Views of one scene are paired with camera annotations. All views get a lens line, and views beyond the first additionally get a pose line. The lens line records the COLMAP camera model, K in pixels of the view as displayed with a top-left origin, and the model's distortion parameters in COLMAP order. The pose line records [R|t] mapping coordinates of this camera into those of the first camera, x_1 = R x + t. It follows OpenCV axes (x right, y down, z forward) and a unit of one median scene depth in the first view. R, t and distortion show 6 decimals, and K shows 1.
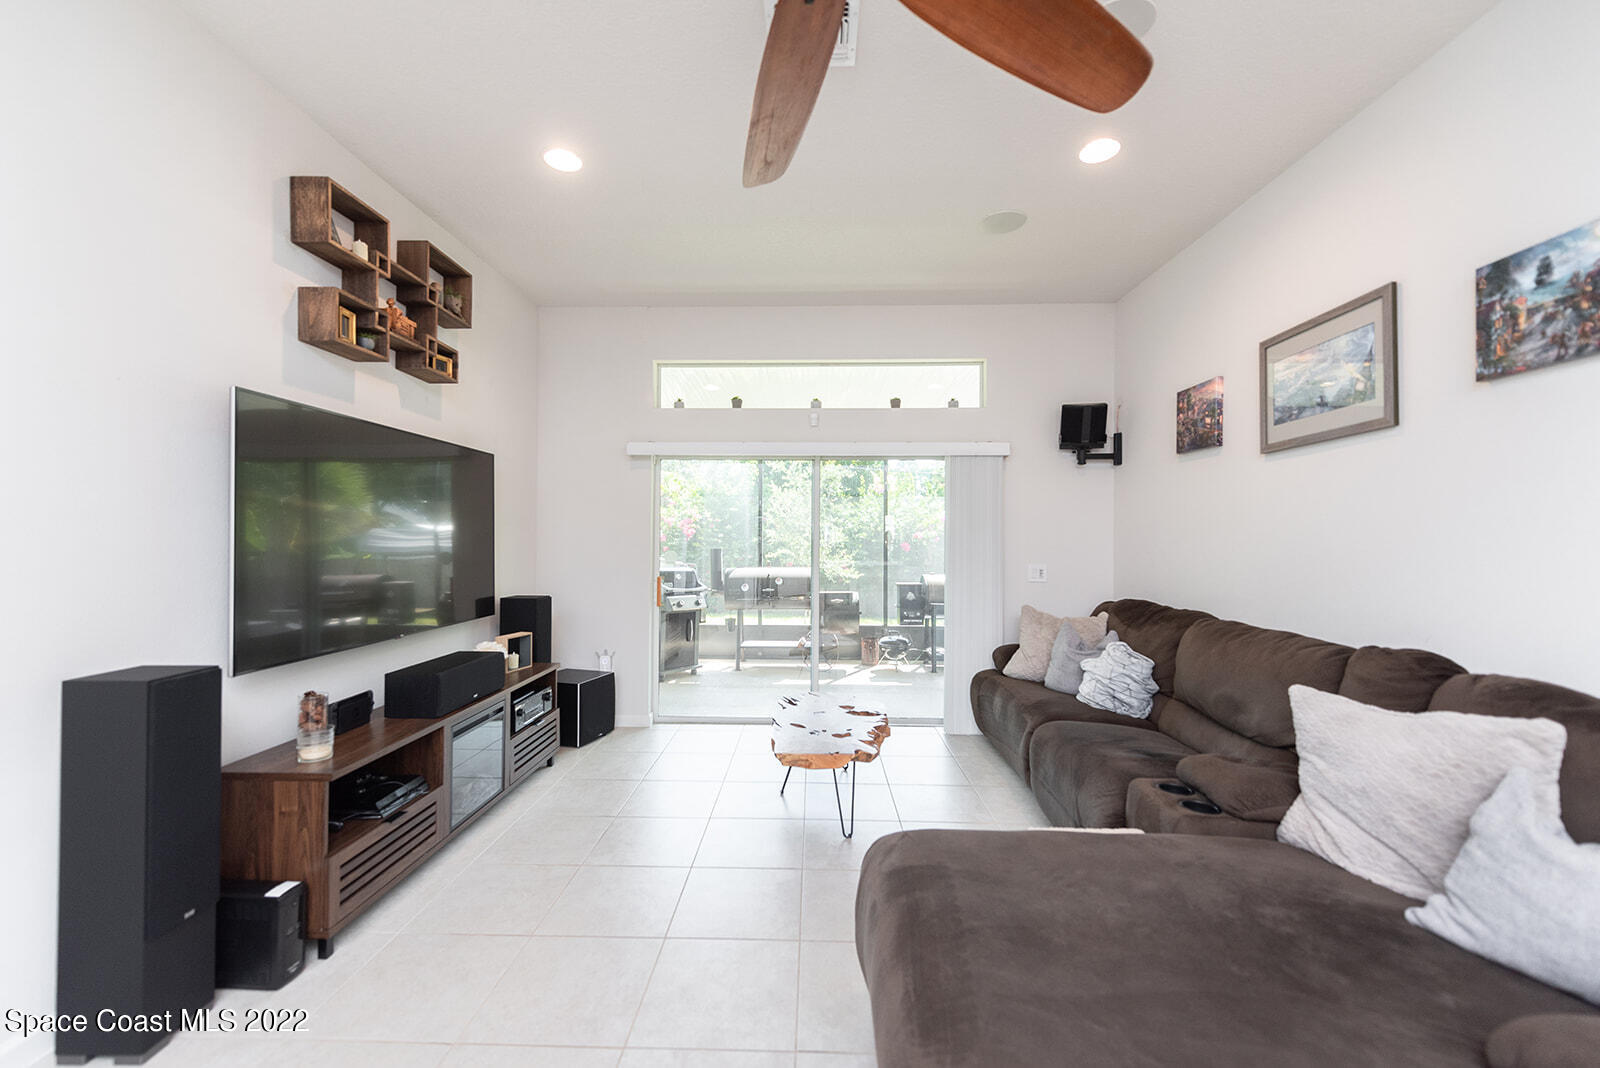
lens RADIAL K [[636.0, 0, 797.1], [0, 636.0, 533.5], [0, 0, 1]] dist [0.004480, -0.000818]
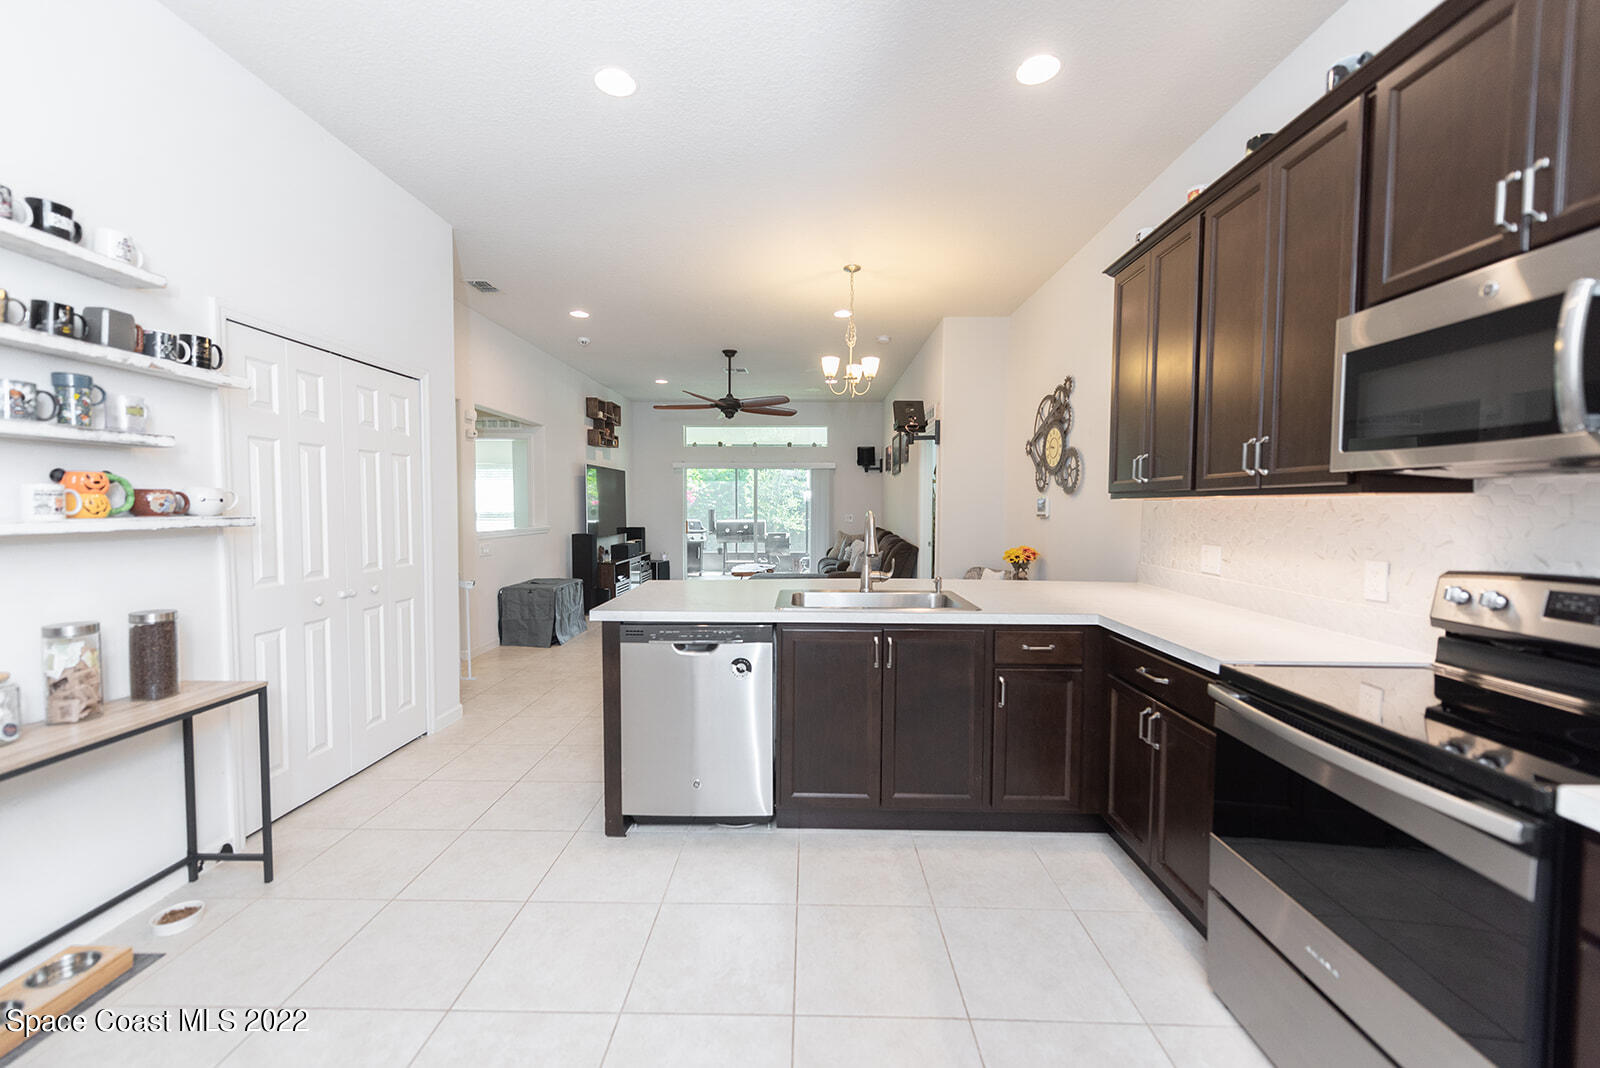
lens RADIAL K [[636.0, 0, 796.0], [0, 636.0, 535.9], [0, 0, 1]] dist [0.004480, -0.000818]
pose [[0.999977, -0.002157, 0.006437, 0.208929], [0.001788, 0.998382, 0.056841, -0.007717], [-0.006550, -0.056828, 0.998362, -1.675065]]
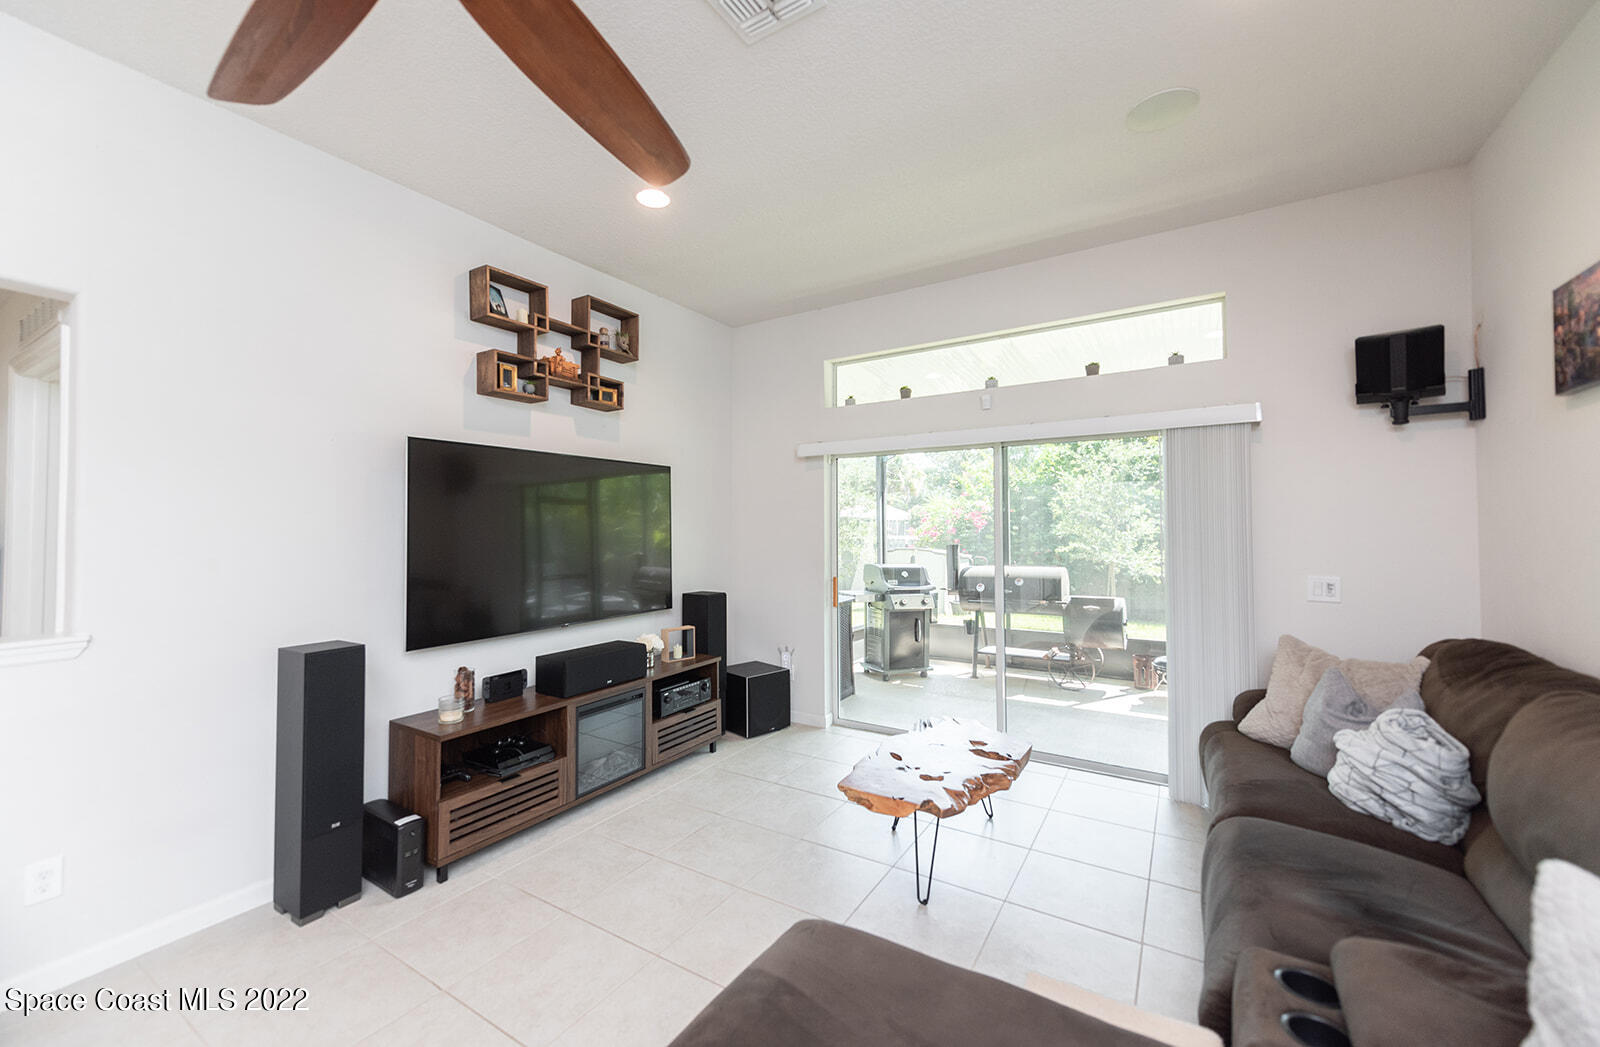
lens RADIAL K [[630.8, 0, 788.9], [0, 630.8, 512.7], [0, 0, 1]] dist [0.009246, -0.001897]
pose [[0.860971, -0.022974, -0.508135, 0.289207], [0.014941, 0.999691, -0.019884, -0.017622], [0.508435, 0.009527, 0.861048, 0.149205]]
